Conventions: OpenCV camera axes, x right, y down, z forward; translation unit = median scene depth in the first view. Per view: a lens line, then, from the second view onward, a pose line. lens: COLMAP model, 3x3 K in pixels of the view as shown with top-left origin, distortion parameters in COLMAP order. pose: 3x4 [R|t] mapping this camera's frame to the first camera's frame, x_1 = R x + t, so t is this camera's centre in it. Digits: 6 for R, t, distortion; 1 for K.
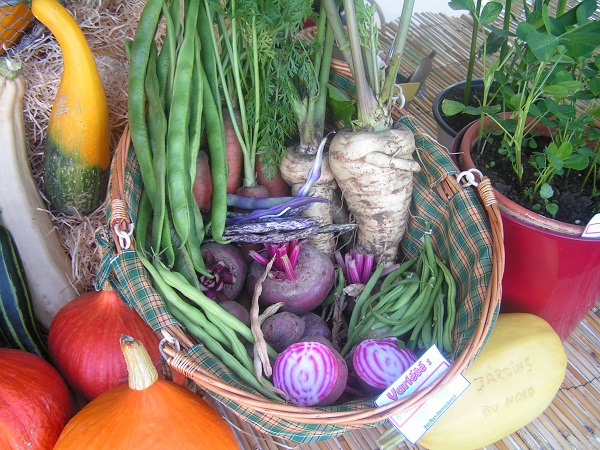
lens RADIAL K [[678.7, 0, 277.7], [0, 678.7, 226.9], [0, 0, 1]] dist [-0.188939, 0.362515]
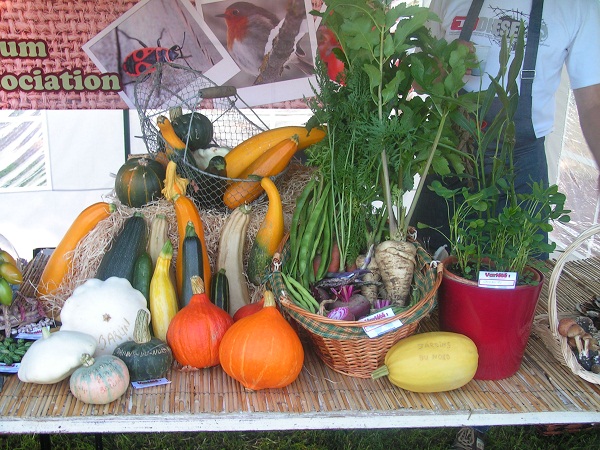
lens RADIAL K [[819.4, 0, 300.0], [0, 819.4, 225.0], [0, 0, 1]] dist [0.004517, -0.000764]
pose [[0.949412, 0.073939, -0.305205, 0.657860], [-0.206574, 0.879057, -0.429635, 1.017503], [0.236526, 0.470948, 0.849861, -1.365687]]
